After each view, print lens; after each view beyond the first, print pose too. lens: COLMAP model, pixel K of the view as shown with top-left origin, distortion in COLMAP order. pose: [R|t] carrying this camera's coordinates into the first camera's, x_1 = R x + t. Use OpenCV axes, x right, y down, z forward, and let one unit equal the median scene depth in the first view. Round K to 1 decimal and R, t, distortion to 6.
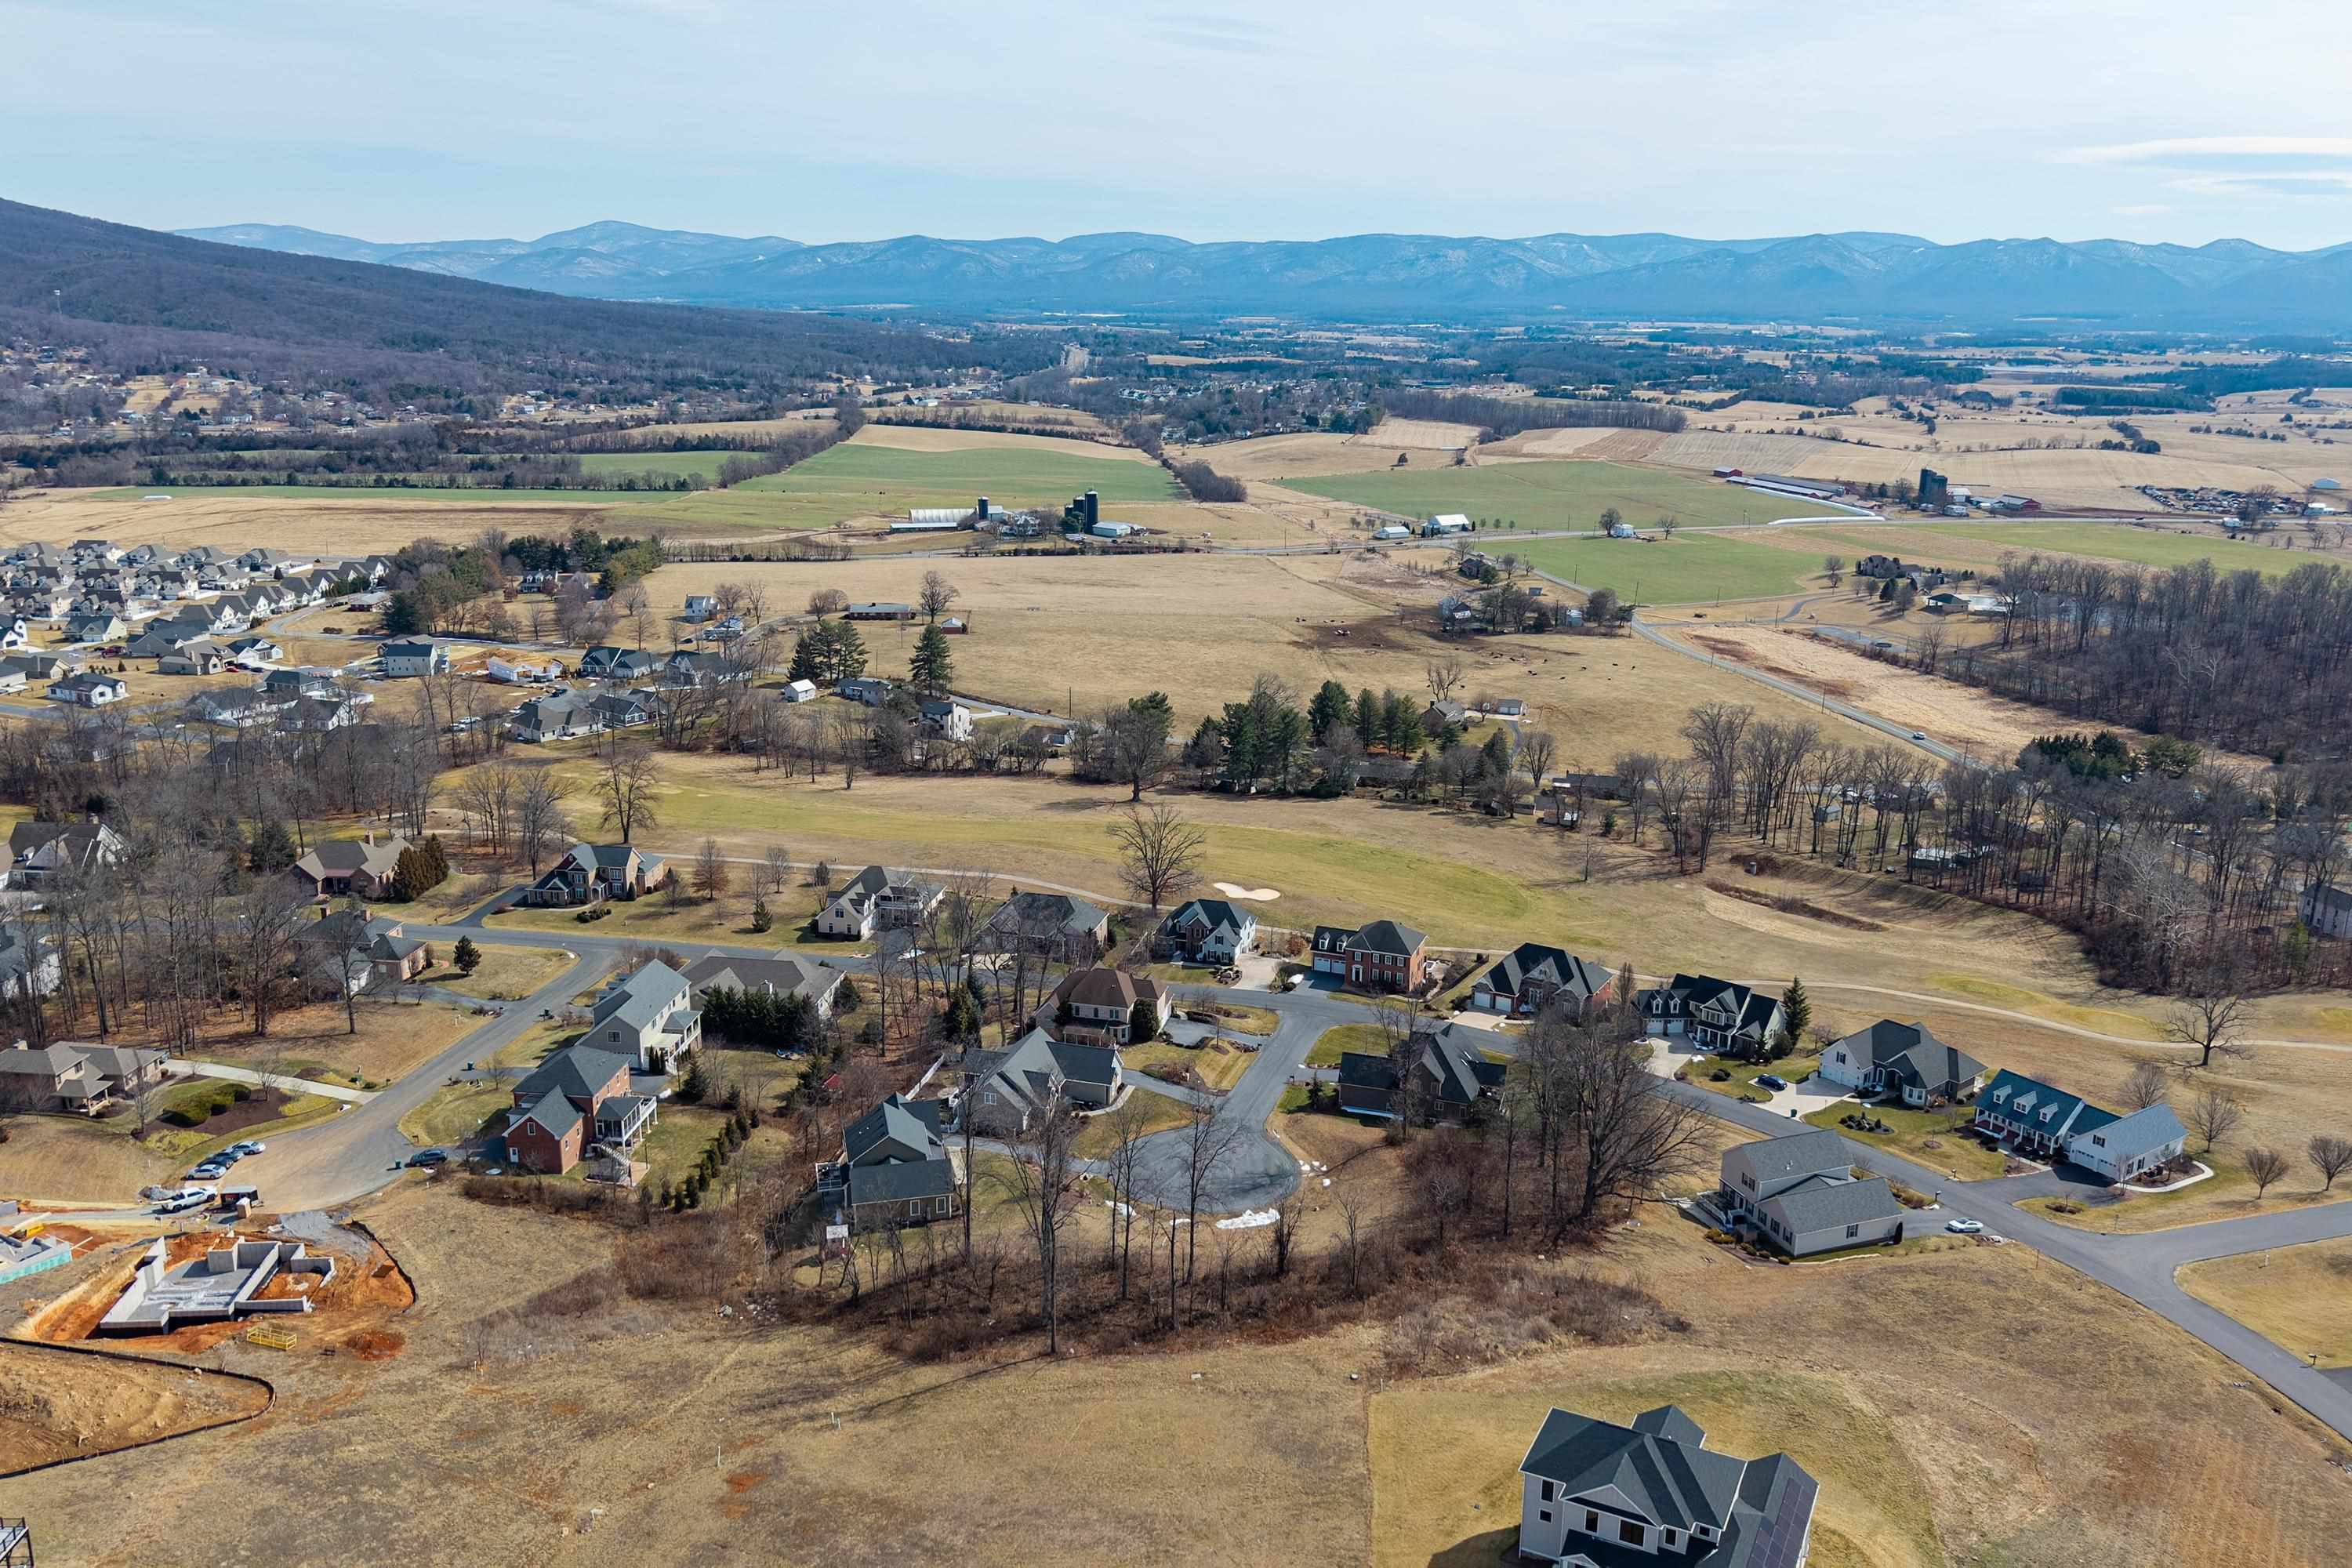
lens RADIAL K [[1853.4, 0, 1185.5], [0, 1853.4, 792.8], [0, 0, 1]] dist [0.064455, -0.106010]
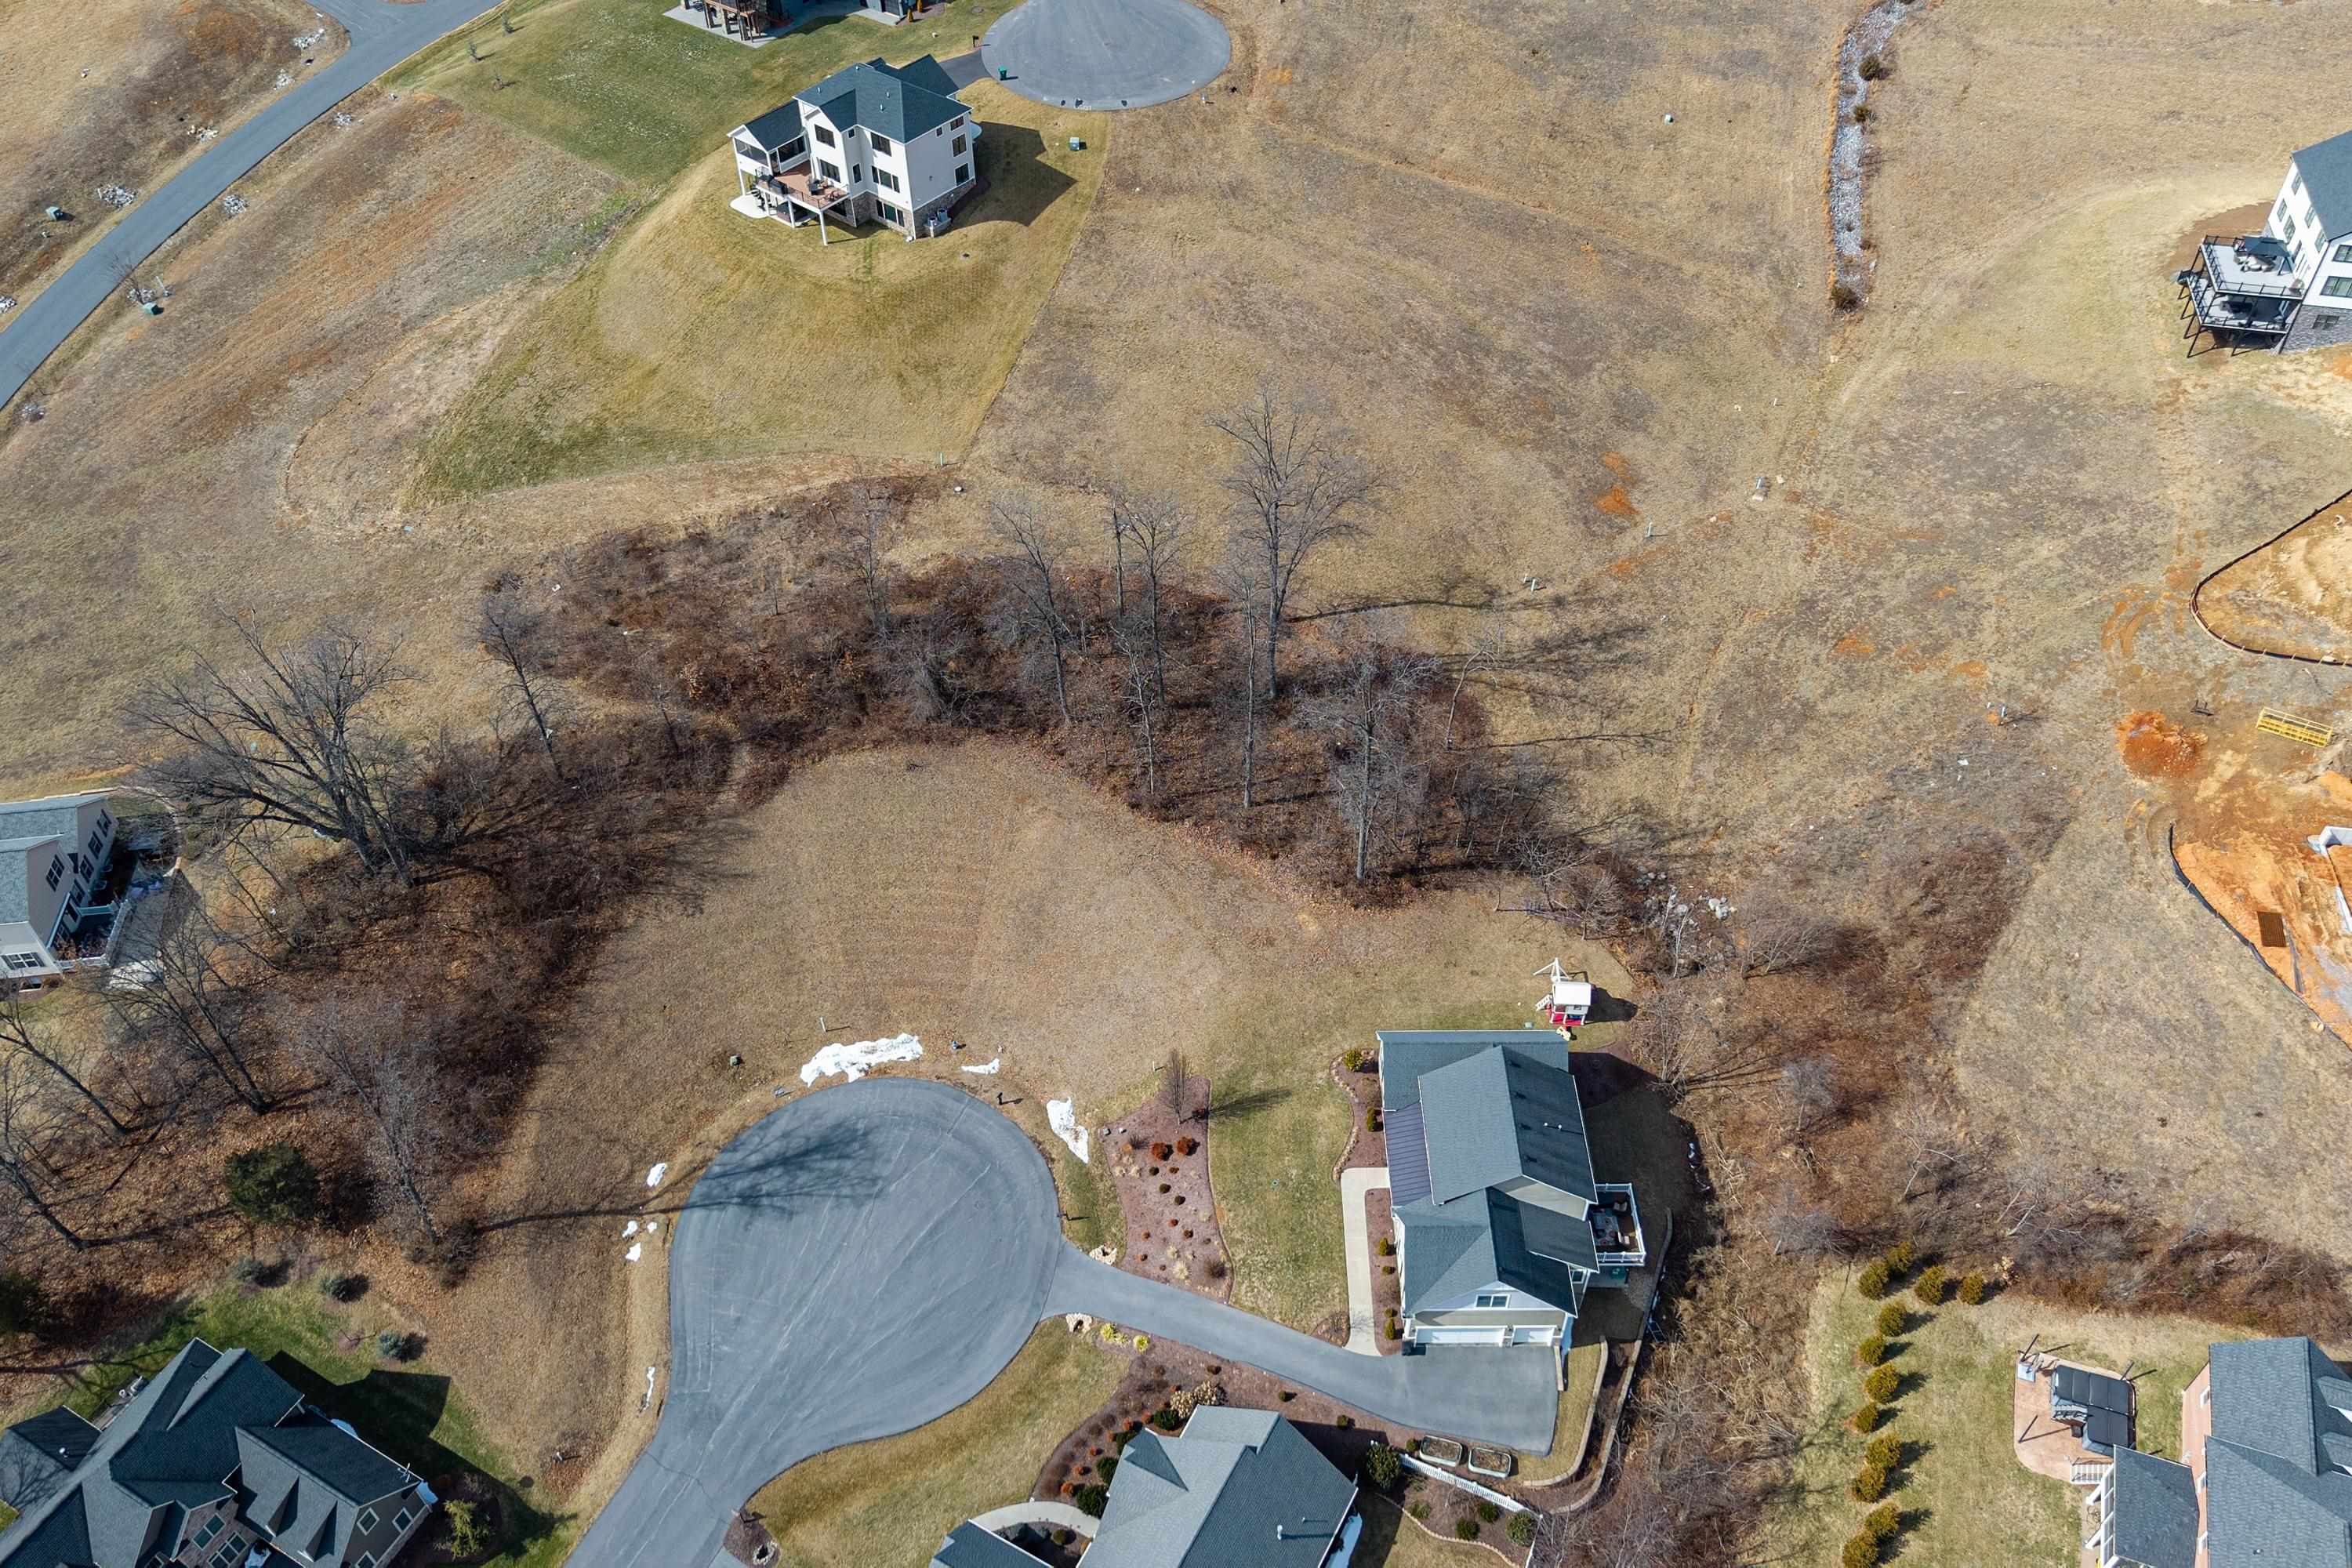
lens RADIAL K [[1853.4, 0, 1179.5], [0, 1853.4, 790.0], [0, 0, 1]] dist [0.064455, -0.106010]
pose [[-0.973953, -0.165643, 0.154847, -0.095688], [0.058228, 0.477295, 0.876812, -0.215505], [-0.219145, 0.862990, -0.455218, 0.819167]]
